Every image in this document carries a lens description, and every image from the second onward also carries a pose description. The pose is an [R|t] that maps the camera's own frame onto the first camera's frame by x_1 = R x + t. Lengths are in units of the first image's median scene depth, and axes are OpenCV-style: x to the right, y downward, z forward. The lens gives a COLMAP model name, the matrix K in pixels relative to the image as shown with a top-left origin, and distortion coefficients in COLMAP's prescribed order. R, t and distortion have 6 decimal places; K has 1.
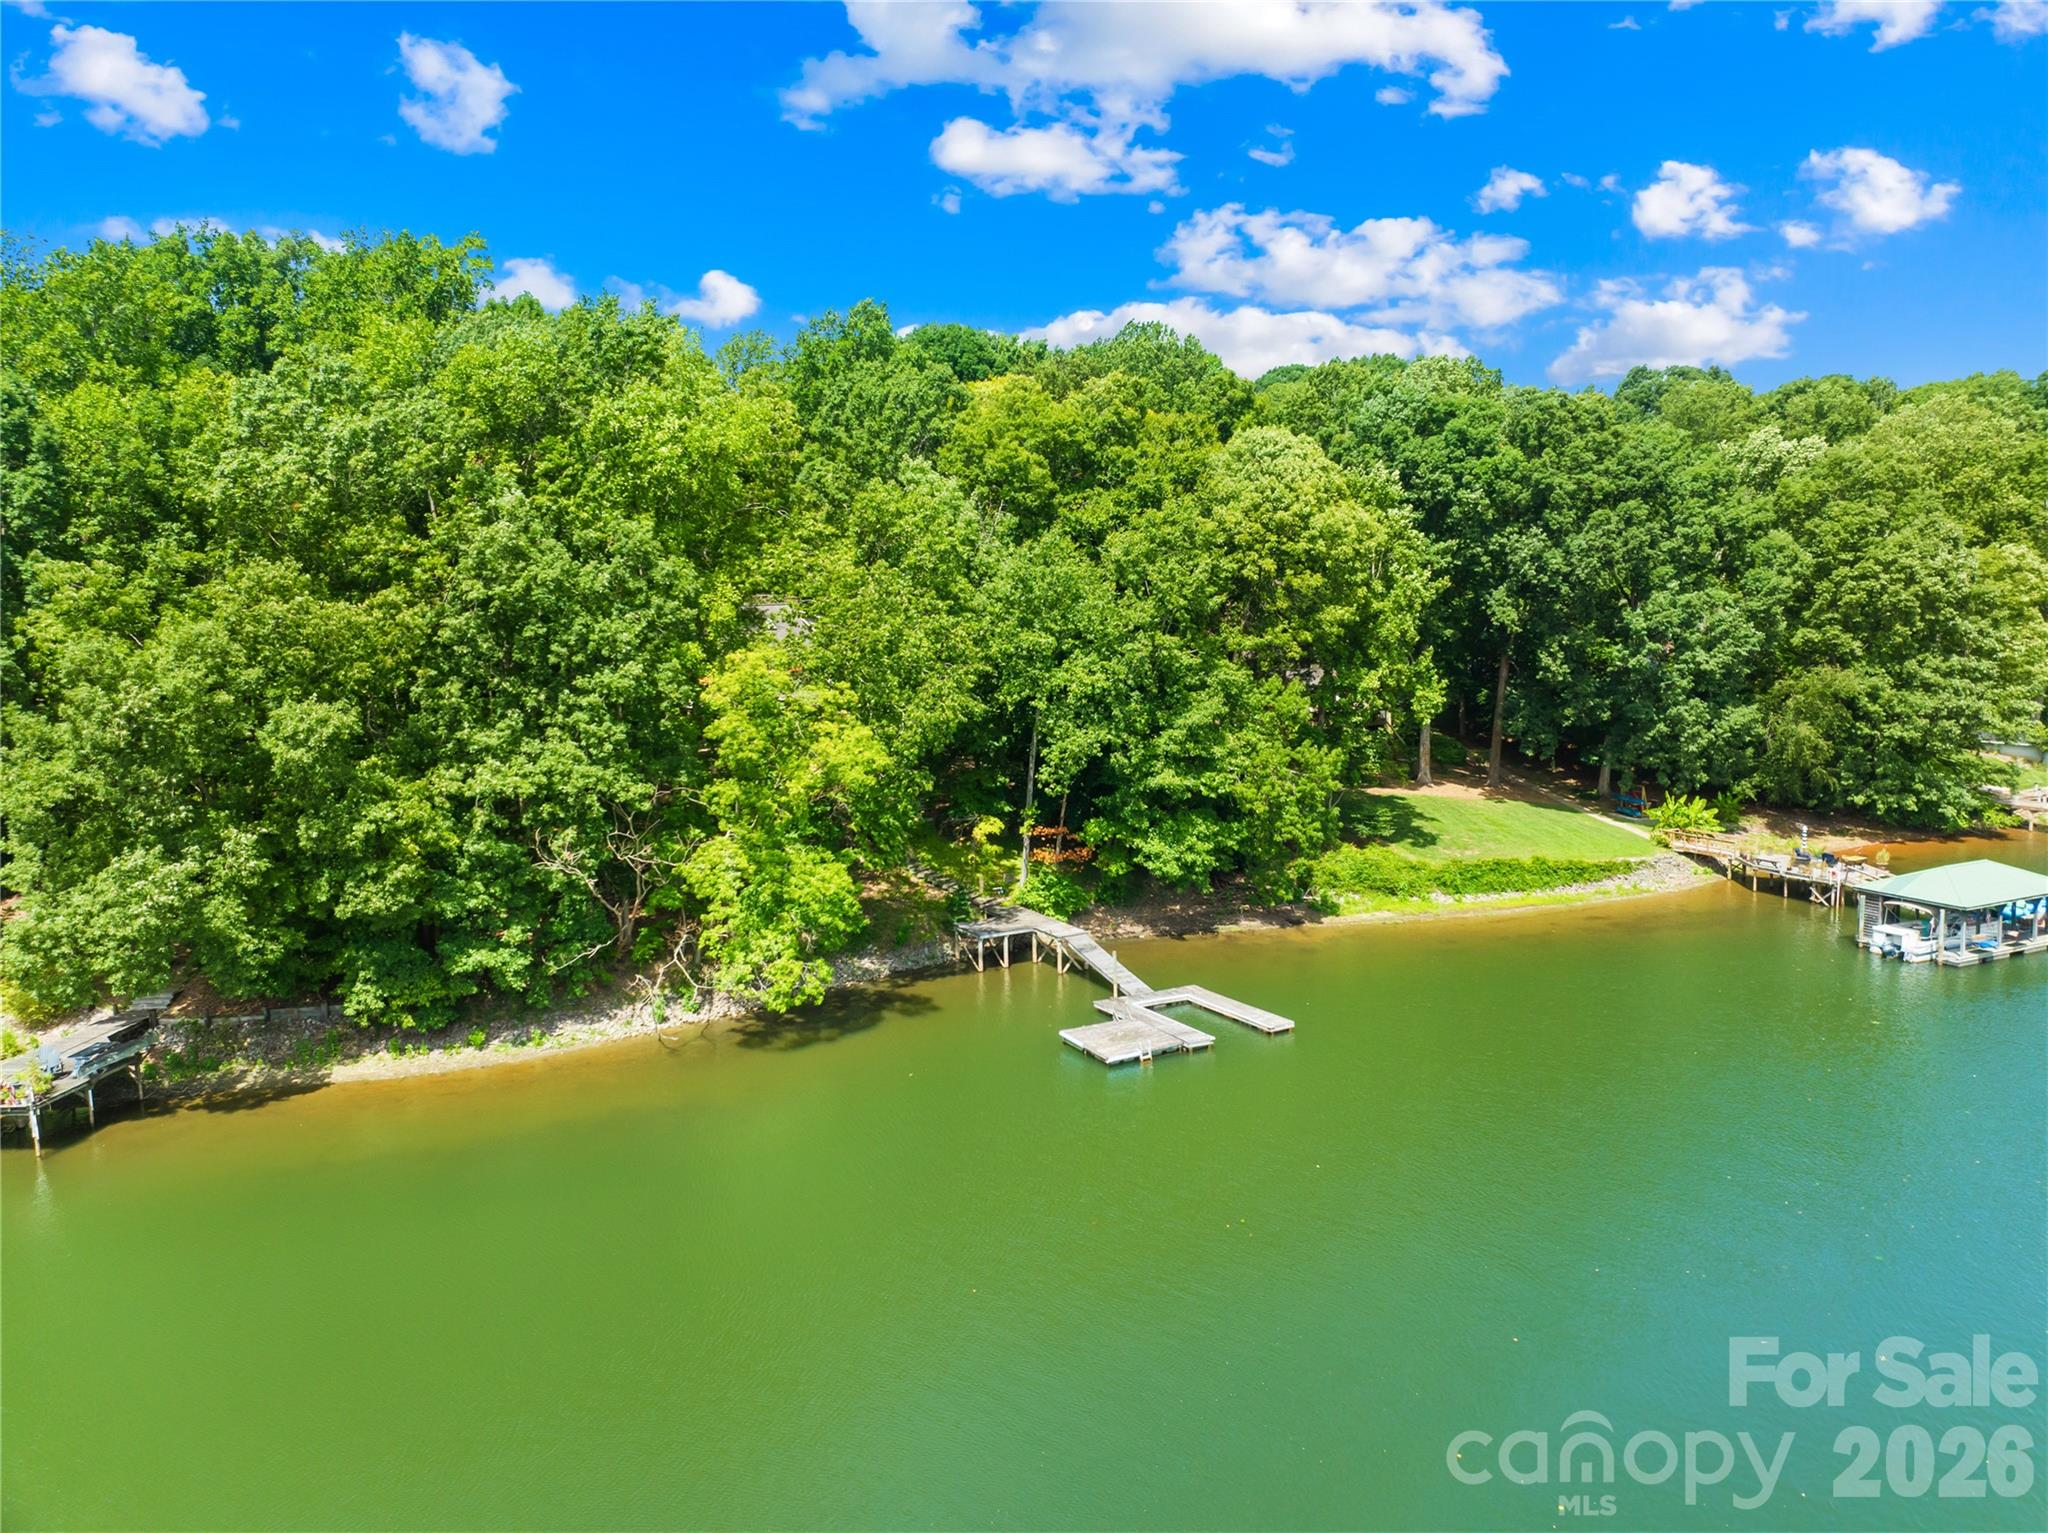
lens RADIAL K [[1369.0, 0, 1033.9], [0, 1369.0, 757.6], [0, 0, 1]] dist [-0.066897, -0.008748]
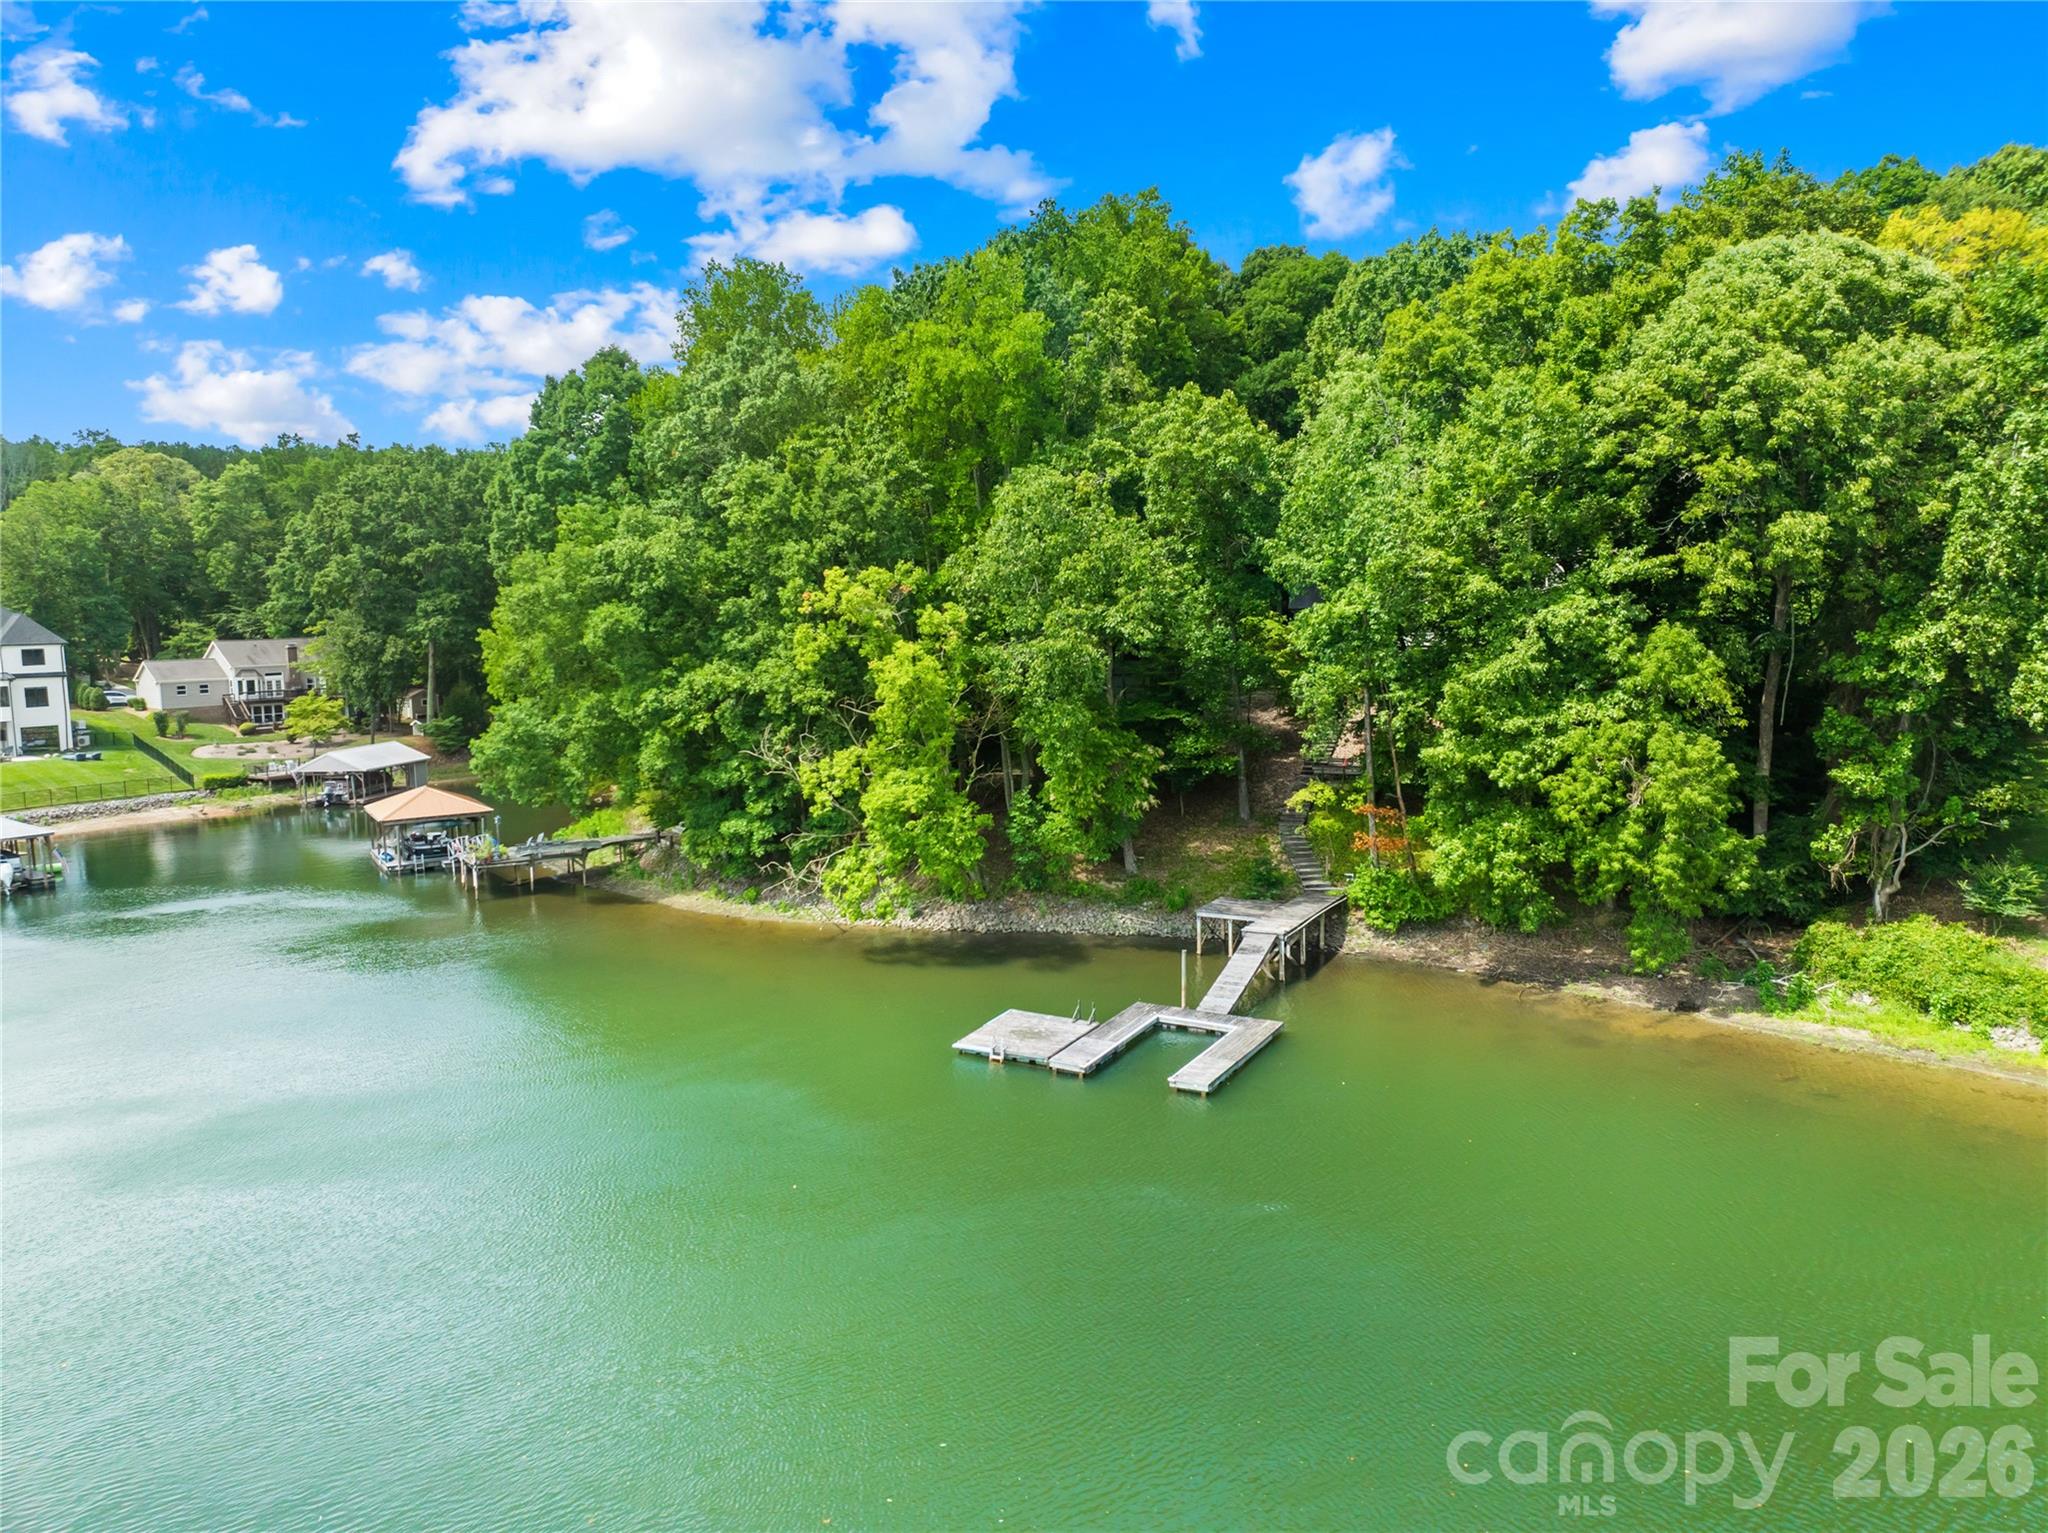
lens RADIAL K [[1369.0, 0, 1019.4], [0, 1369.0, 771.8], [0, 0, 1]] dist [-0.066897, -0.008748]
pose [[0.557459, 0.114484, -0.822273, 0.541019], [-0.084175, 0.993136, 0.081207, -0.014970], [0.825926, 0.023946, 0.563270, 0.392540]]
